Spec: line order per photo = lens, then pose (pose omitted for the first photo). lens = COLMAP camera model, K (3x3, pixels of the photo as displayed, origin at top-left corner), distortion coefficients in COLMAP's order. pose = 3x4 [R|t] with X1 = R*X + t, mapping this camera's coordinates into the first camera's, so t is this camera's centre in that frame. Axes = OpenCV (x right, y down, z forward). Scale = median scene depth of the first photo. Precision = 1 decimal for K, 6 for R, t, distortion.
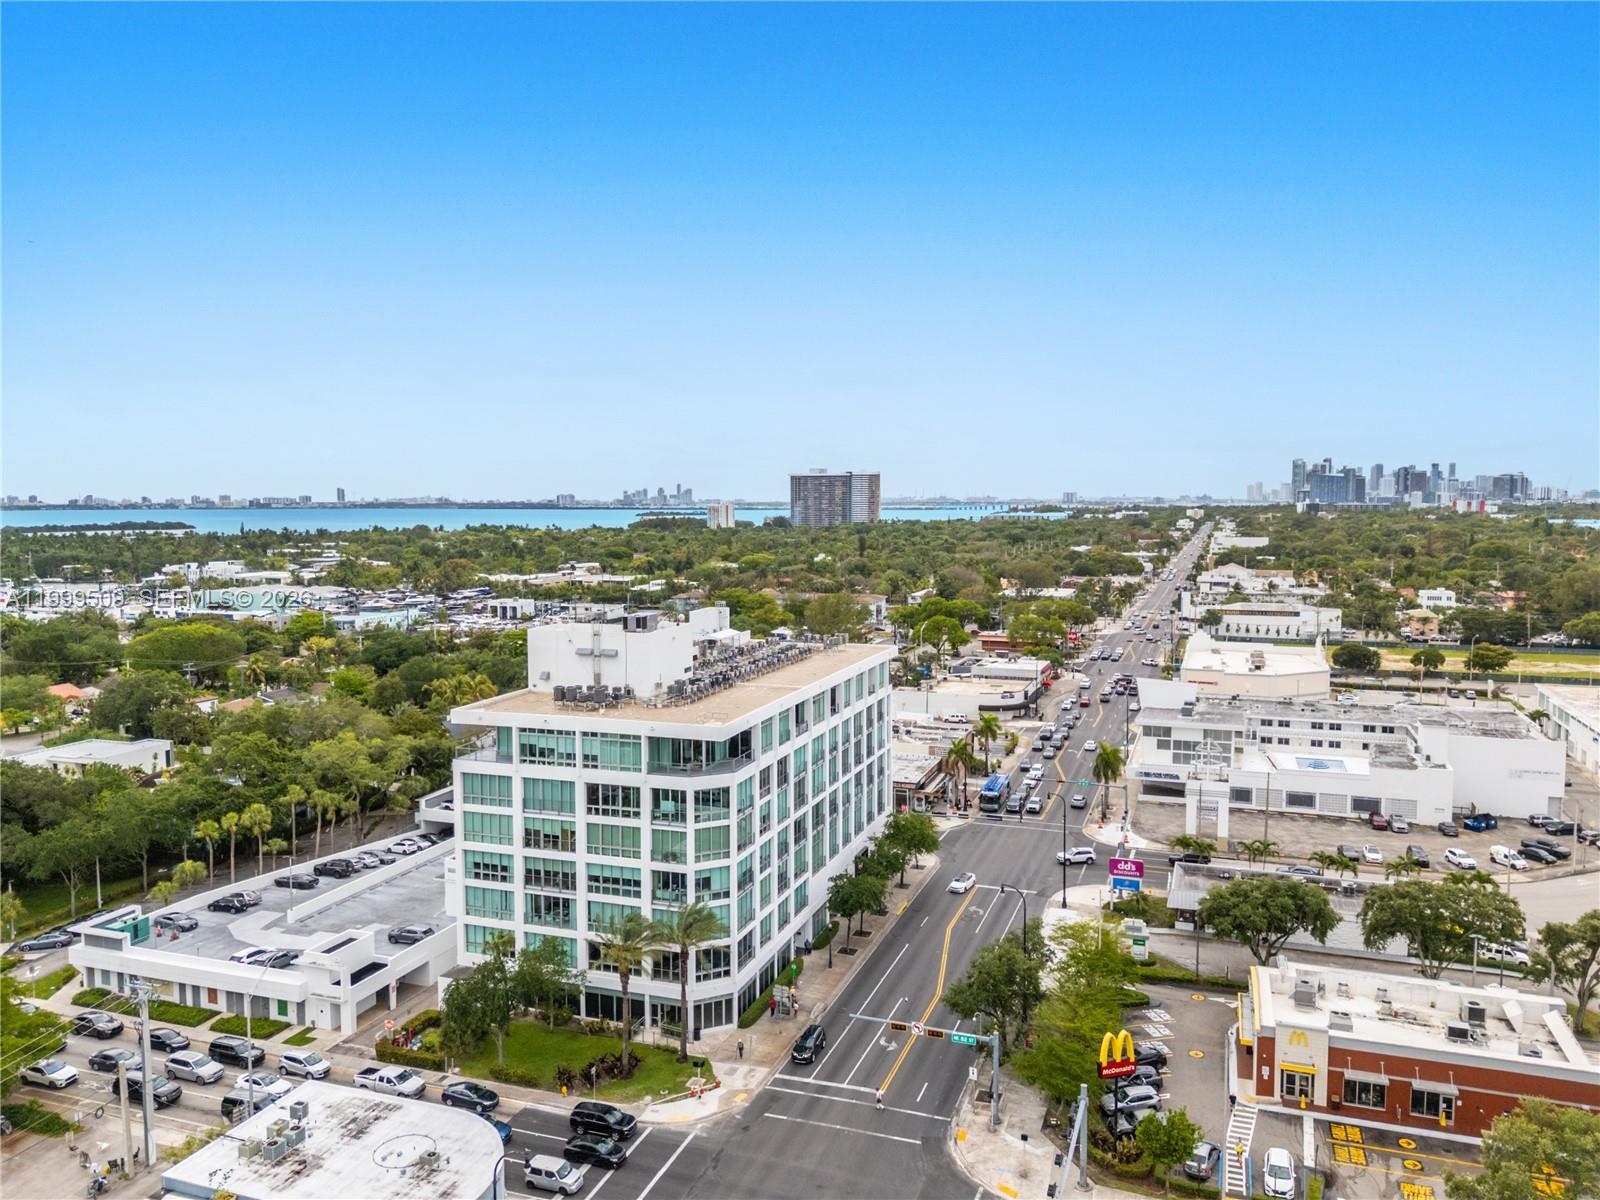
lens RADIAL K [[1177.5, 0, 802.4], [0, 1177.5, 591.1], [0, 0, 1]] dist [0.069647, -0.068135]
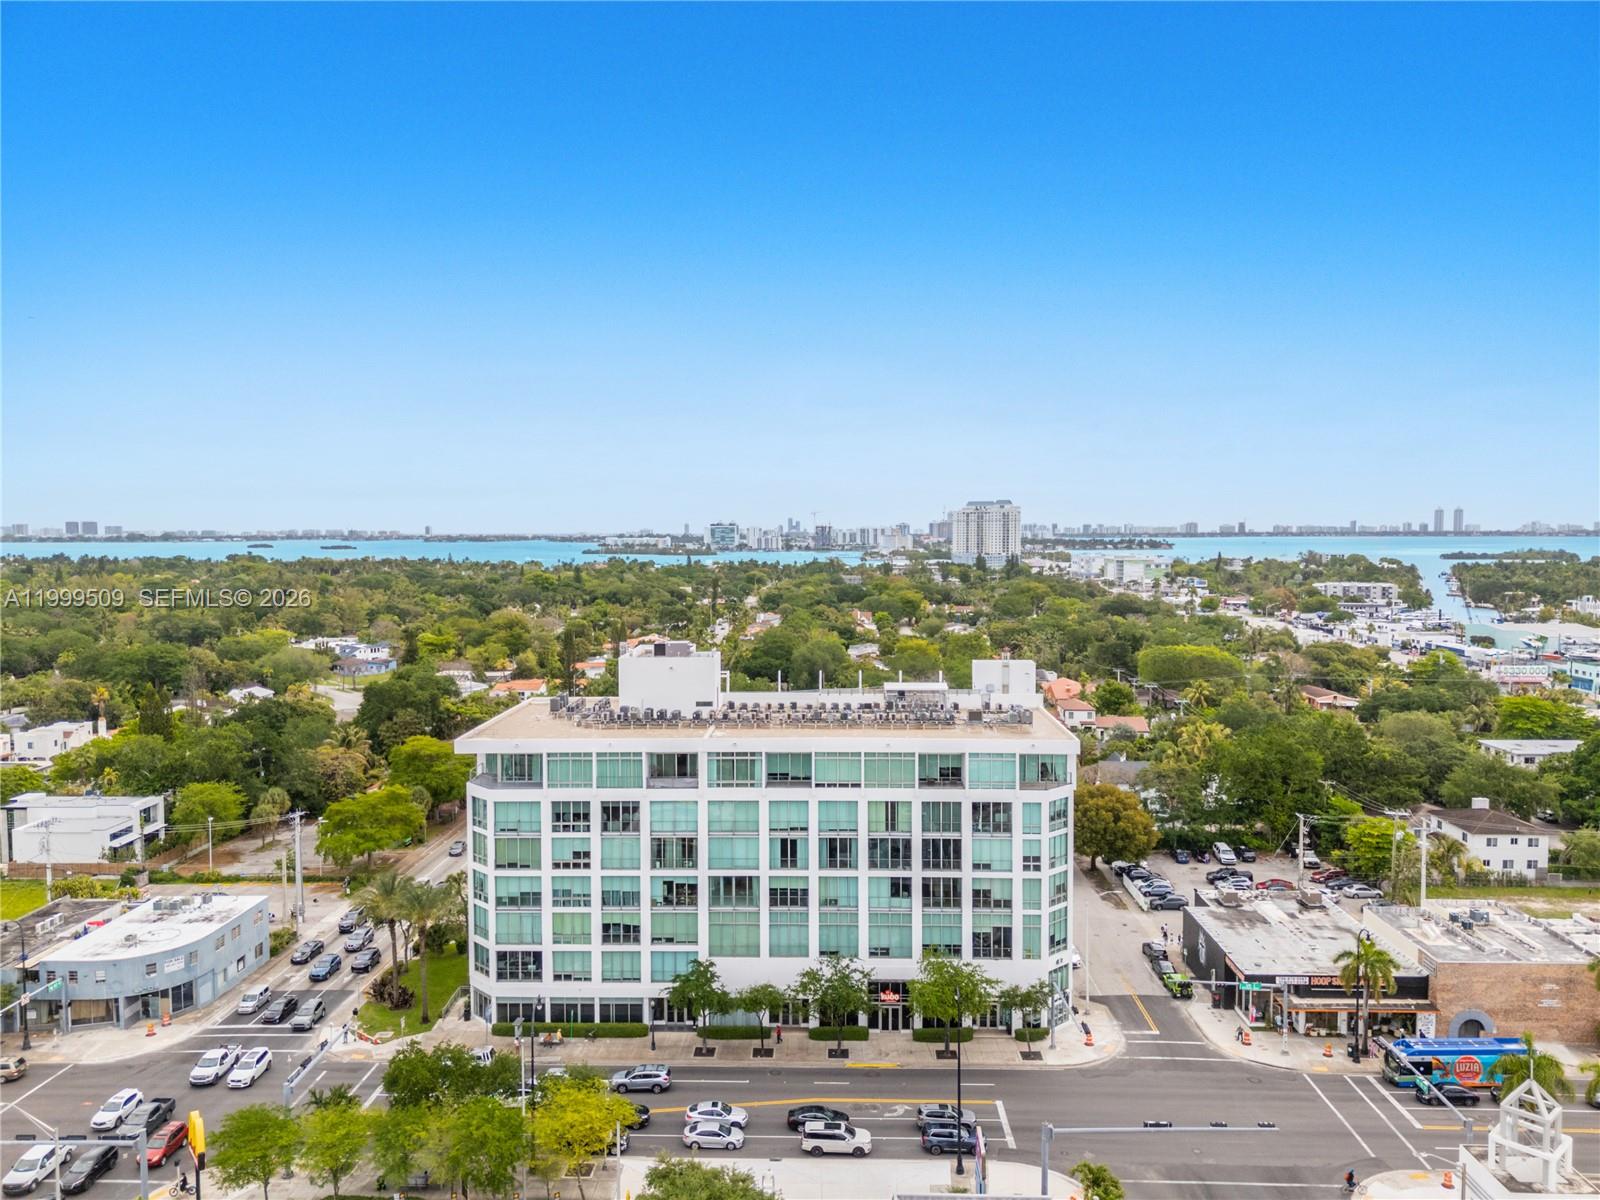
lens RADIAL K [[1177.5, 0, 801.8], [0, 1177.5, 610.6], [0, 0, 1]] dist [0.069647, -0.068135]
pose [[0.305311, 0.067625, -0.949849, 0.774929], [-0.071982, 0.996260, 0.047792, -0.057968], [0.949528, 0.053780, 0.309037, 0.700157]]
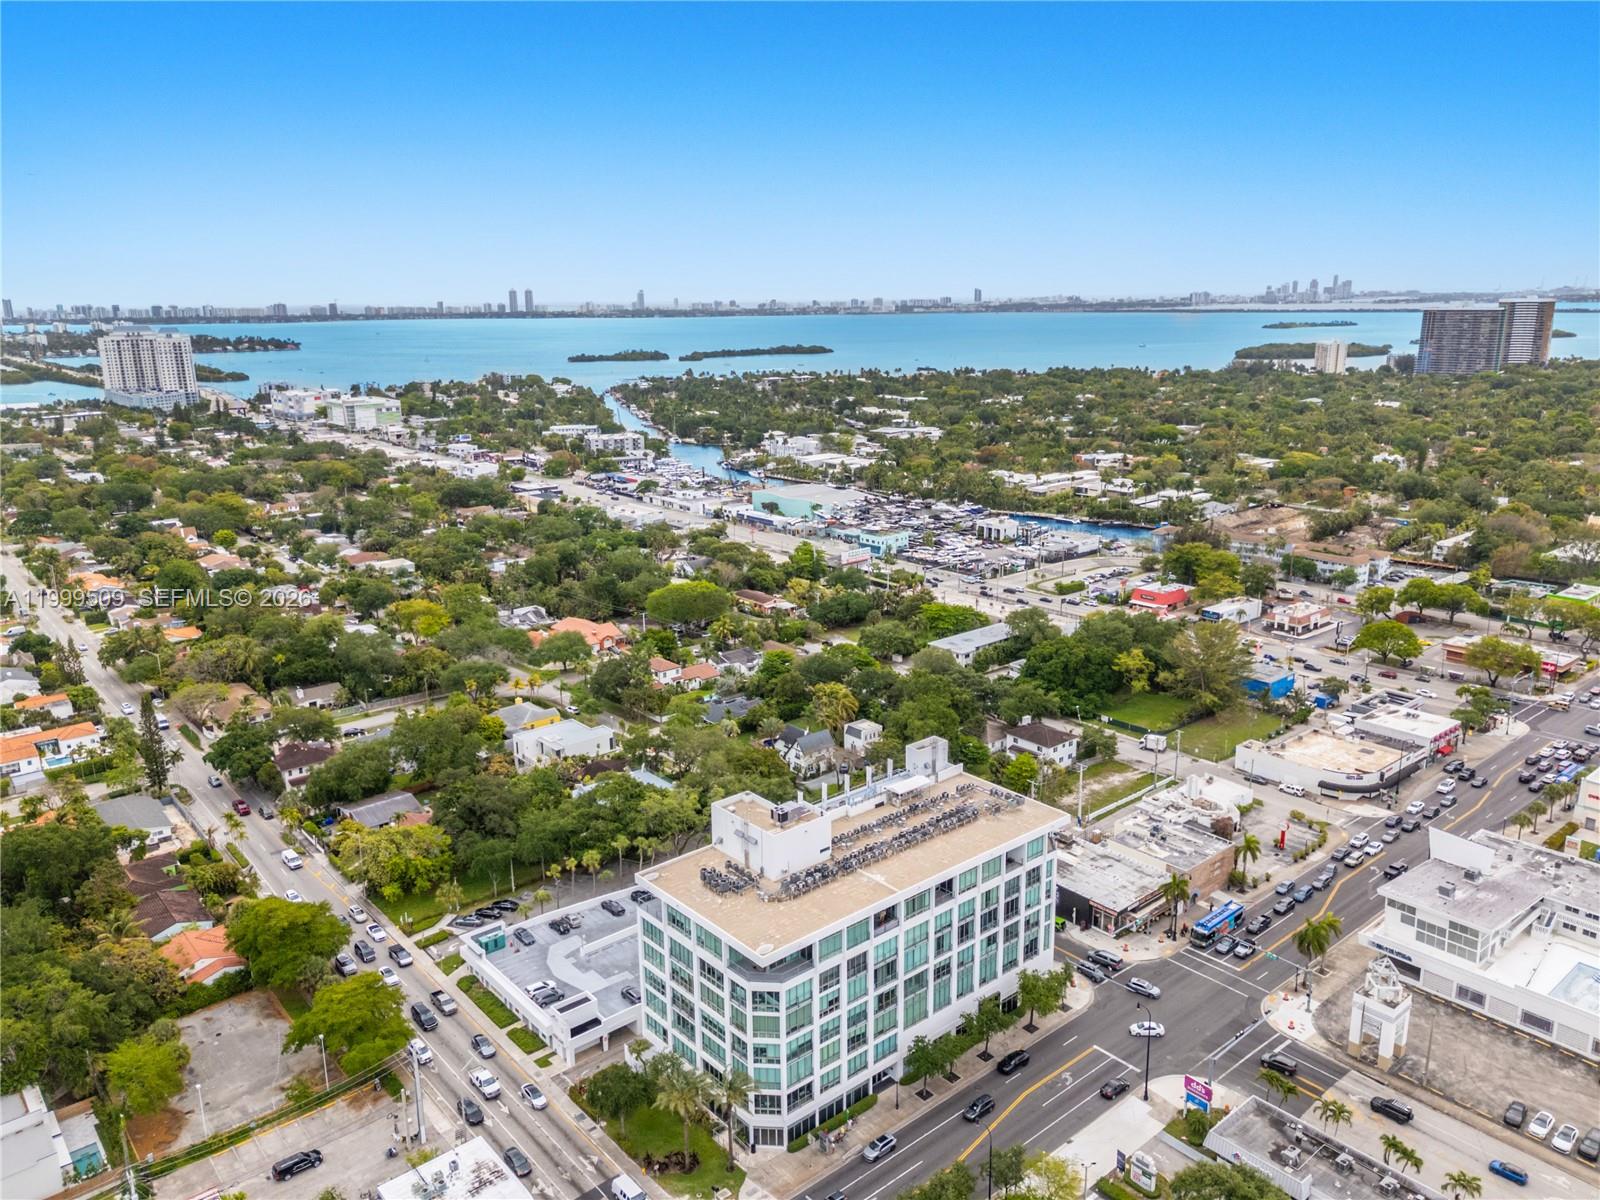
lens RADIAL K [[1177.5, 0, 801.3], [0, 1177.5, 608.2], [0, 0, 1]] dist [0.069647, -0.068135]
pose [[0.867130, 0.122169, -0.482867, 0.423838], [-0.029485, 0.980343, 0.195084, -0.399762], [0.497208, -0.154926, 0.853687, -0.058758]]
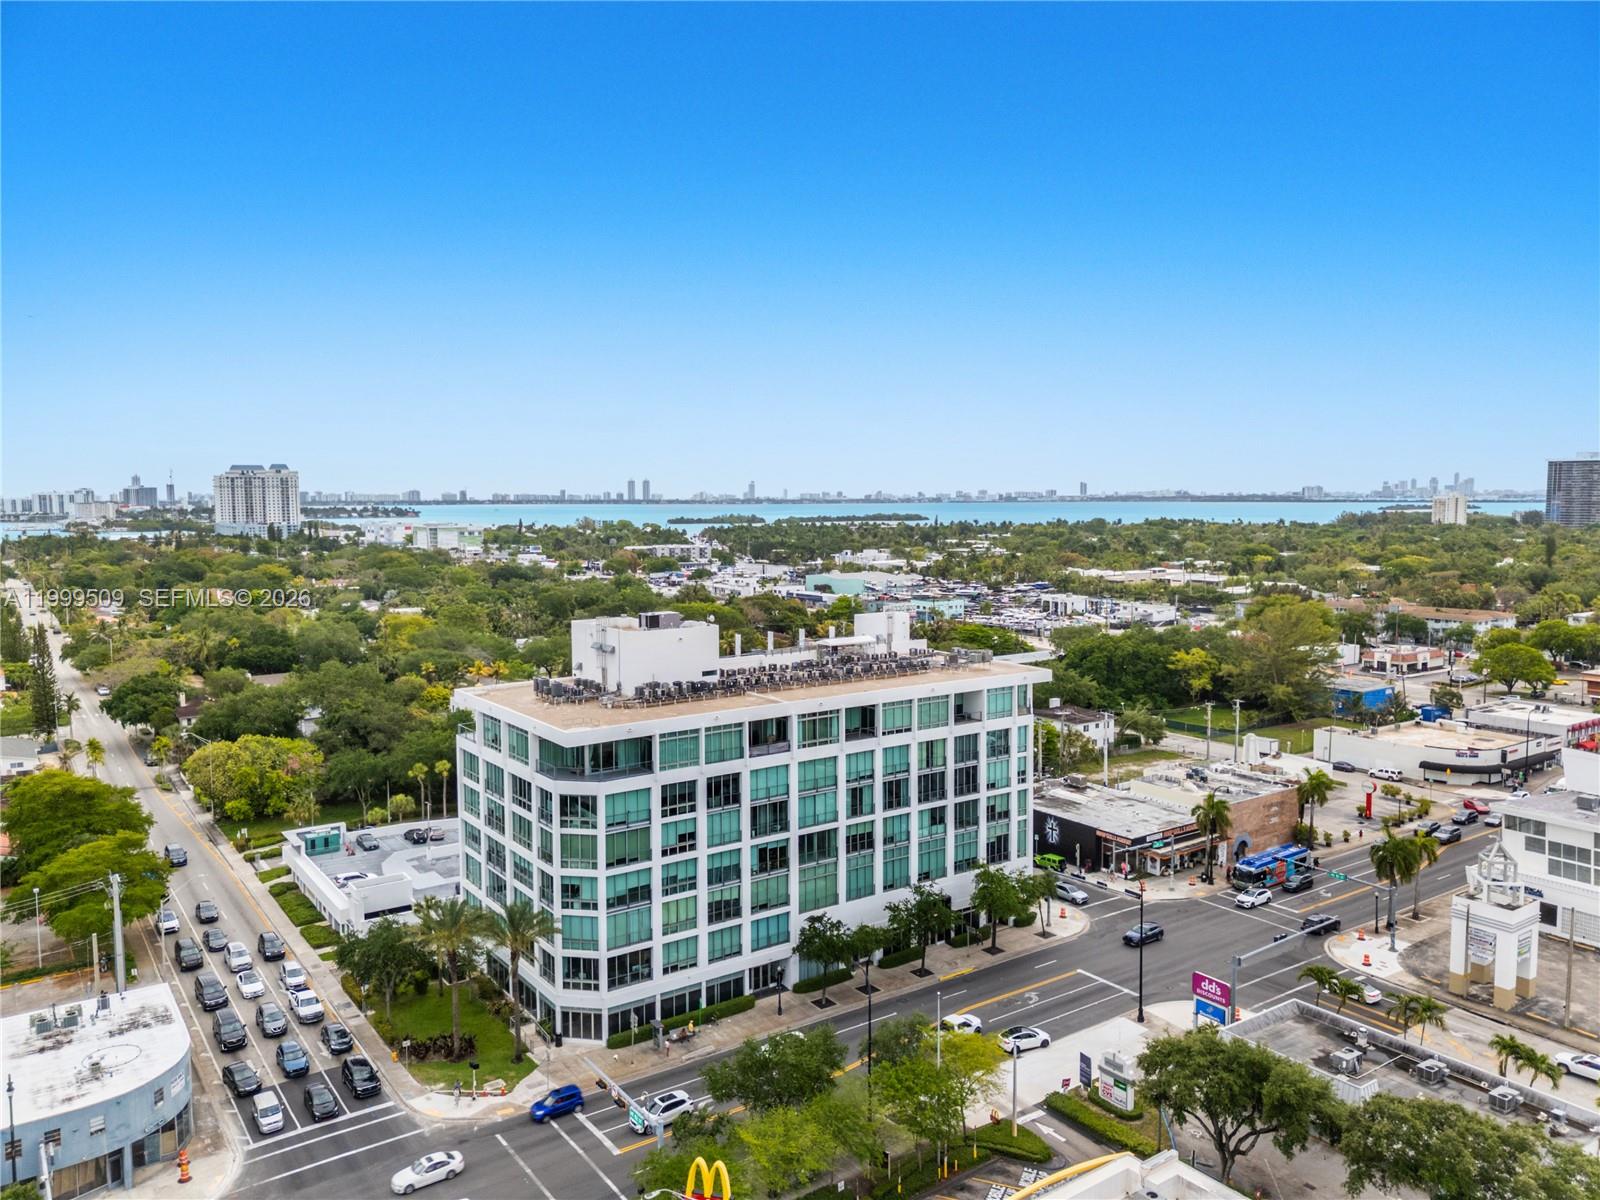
lens RADIAL K [[1177.5, 0, 802.8], [0, 1177.5, 599.2], [0, 0, 1]] dist [0.069647, -0.068135]
pose [[0.817510, 0.050902, -0.573660, 0.469537], [-0.043579, 0.998698, 0.026513, -0.021034], [0.574263, 0.003325, 0.818664, 0.230189]]
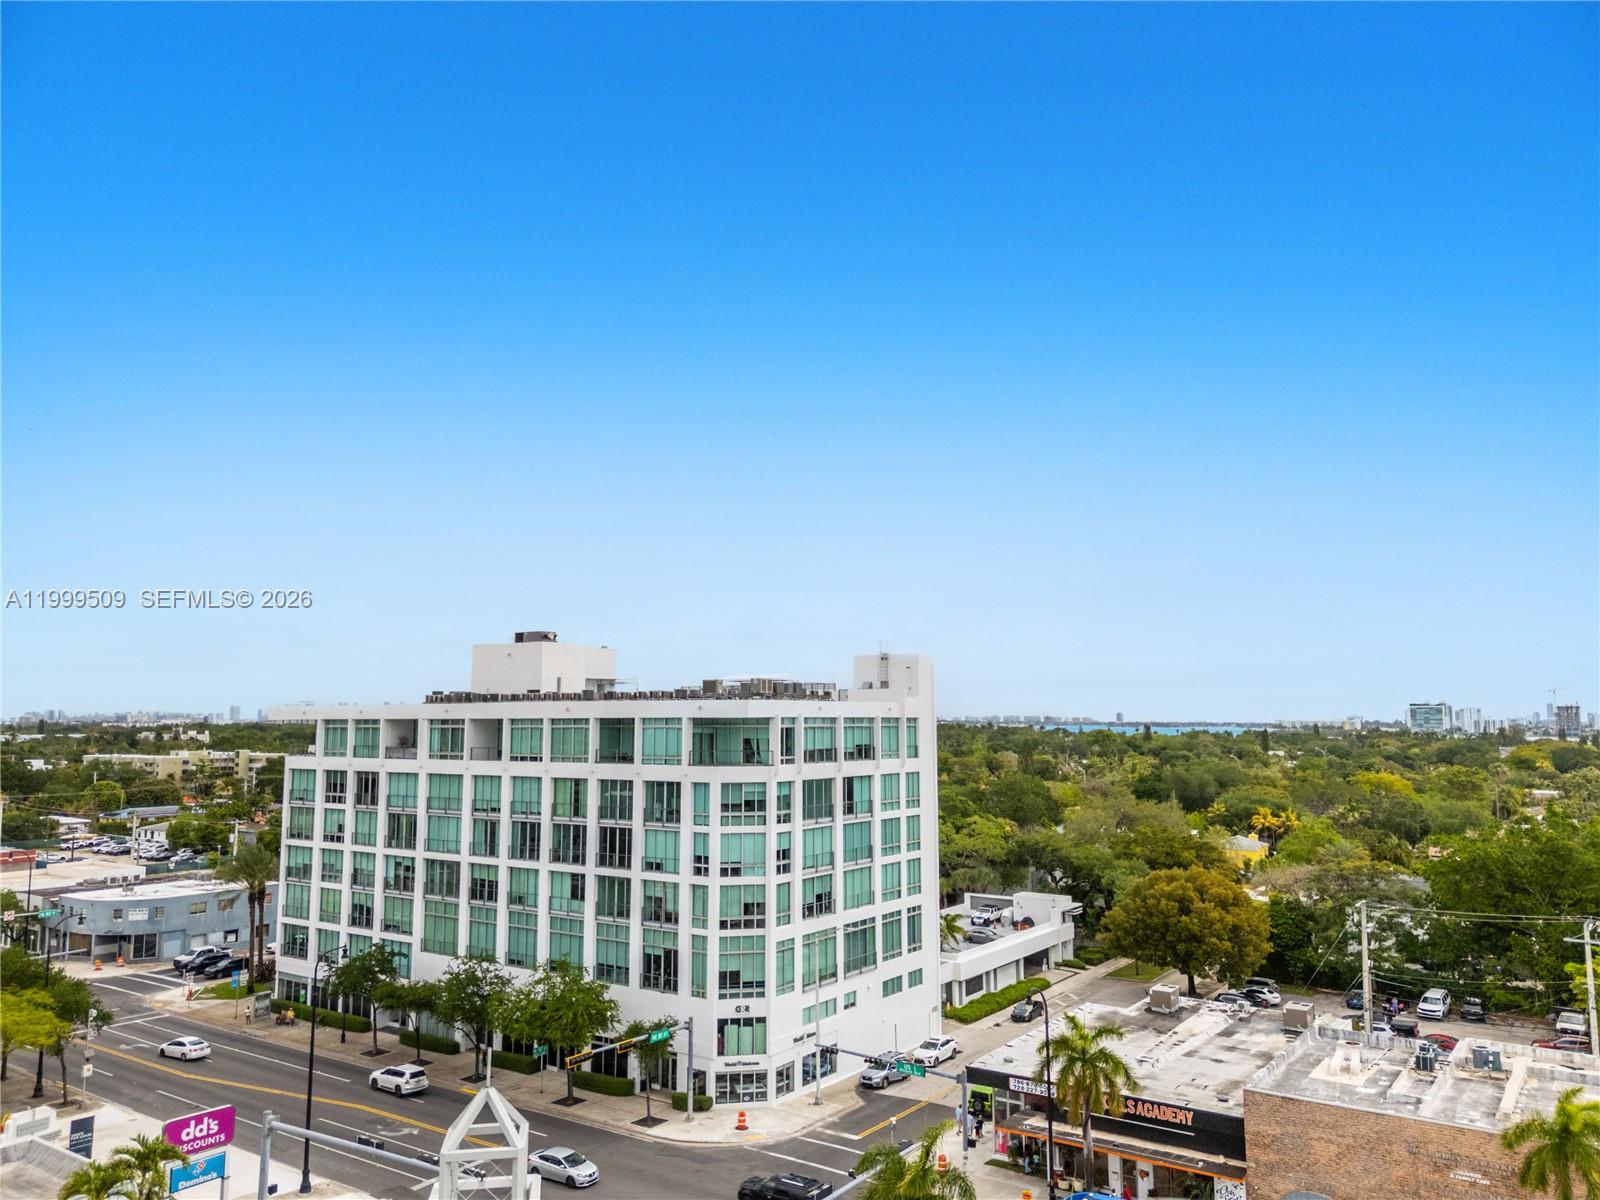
lens RADIAL K [[1177.5, 0, 796.6], [0, 1177.5, 616.9], [0, 0, 1]] dist [0.069647, -0.068135]
pose [[-0.264998, -0.080179, -0.960910, 0.654721], [-0.075124, 0.995225, -0.062325, 0.045557], [0.961318, 0.055671, -0.269756, 1.302827]]
